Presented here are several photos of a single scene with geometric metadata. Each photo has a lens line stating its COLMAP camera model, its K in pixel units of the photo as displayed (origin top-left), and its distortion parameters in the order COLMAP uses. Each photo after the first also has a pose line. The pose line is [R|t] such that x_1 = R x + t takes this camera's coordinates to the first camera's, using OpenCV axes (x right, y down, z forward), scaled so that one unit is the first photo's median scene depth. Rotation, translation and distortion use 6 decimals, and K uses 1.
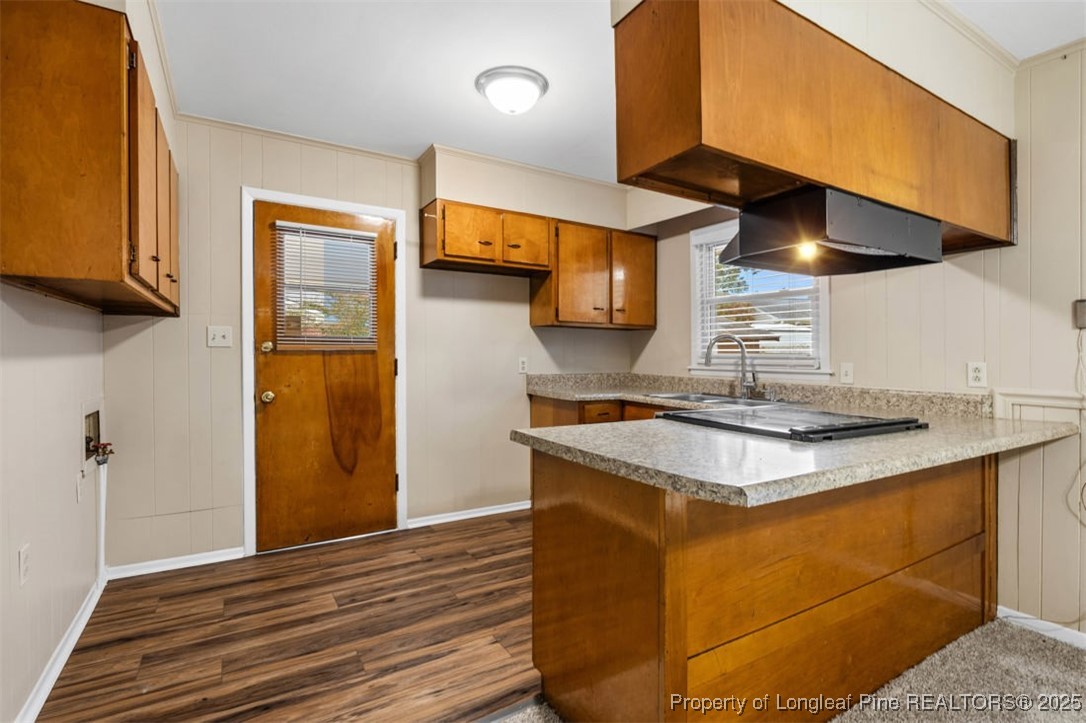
lens RADIAL K [[520.5, 0, 536.3], [0, 520.5, 358.2], [0, 0, 1]] dist [-0.001946, 0.002660]
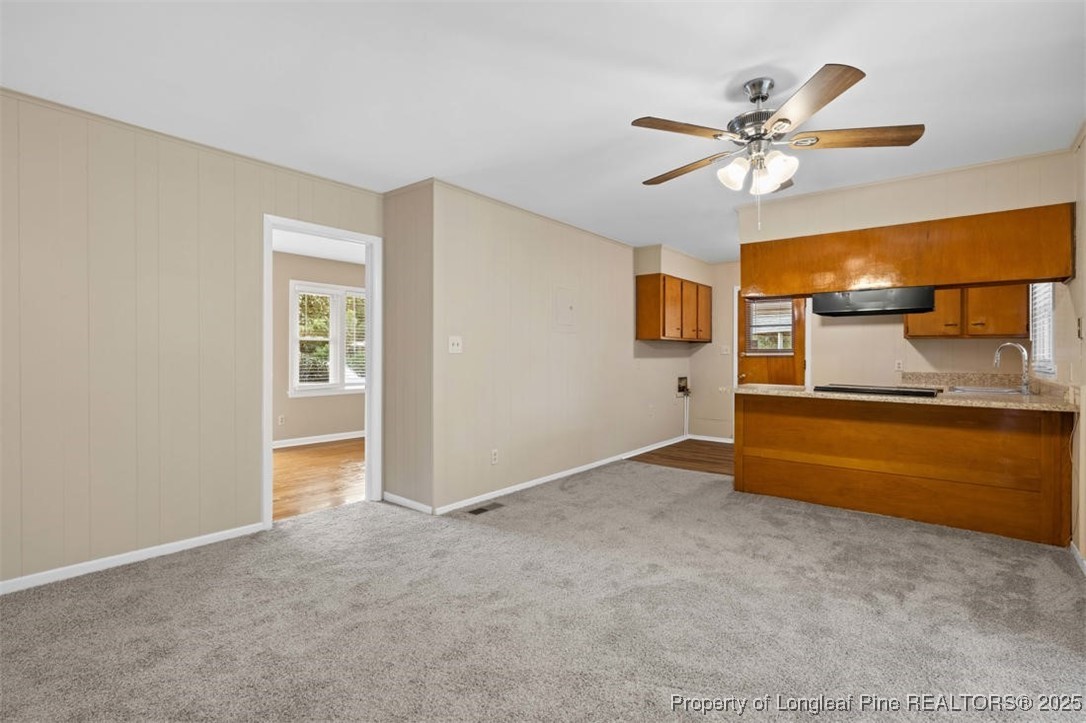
lens RADIAL K [[520.5, 0, 542.9], [0, 520.5, 343.7], [0, 0, 1]] dist [-0.001946, 0.002660]
pose [[0.351006, -0.025432, -0.936028, 1.192255], [-0.012778, 0.999408, -0.031946, 0.014105], [0.936286, 0.023174, 0.350473, -0.559927]]
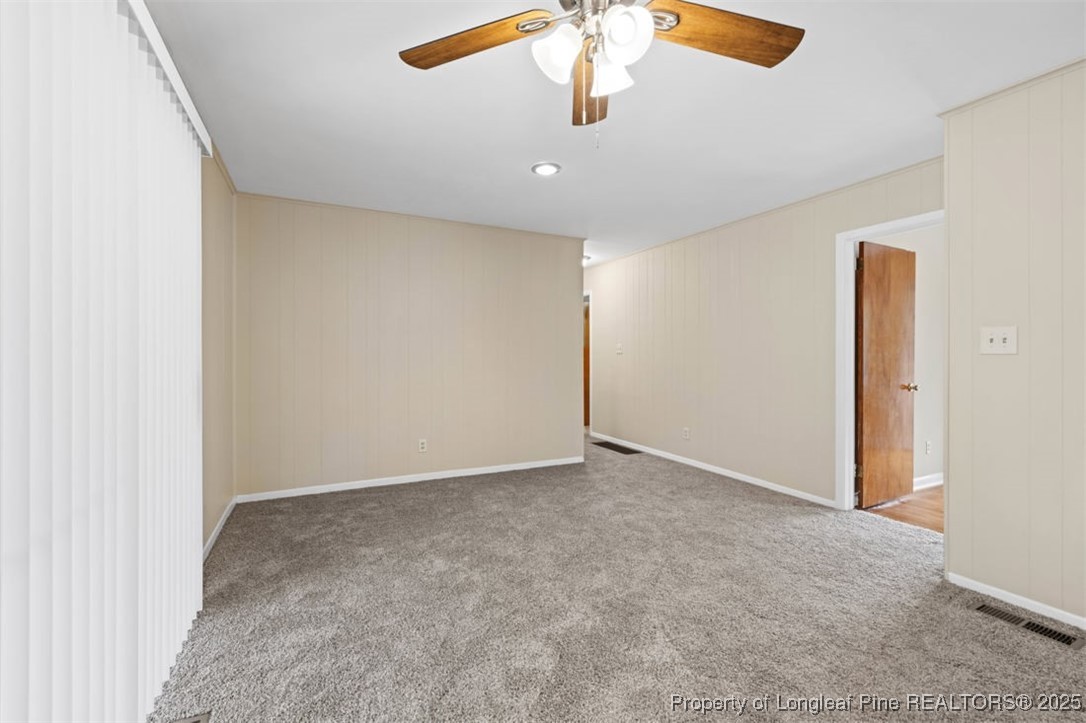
lens RADIAL K [[457.5, 0, 541.1], [0, 457.5, 337.6], [0, 0, 1]] dist [0.004839, -0.000136]
pose [[-0.996709, -0.007283, 0.080740, 0.620333], [-0.009654, 0.999532, -0.029015, 0.003003], [-0.080491, -0.029699, -0.996313, 0.395787]]
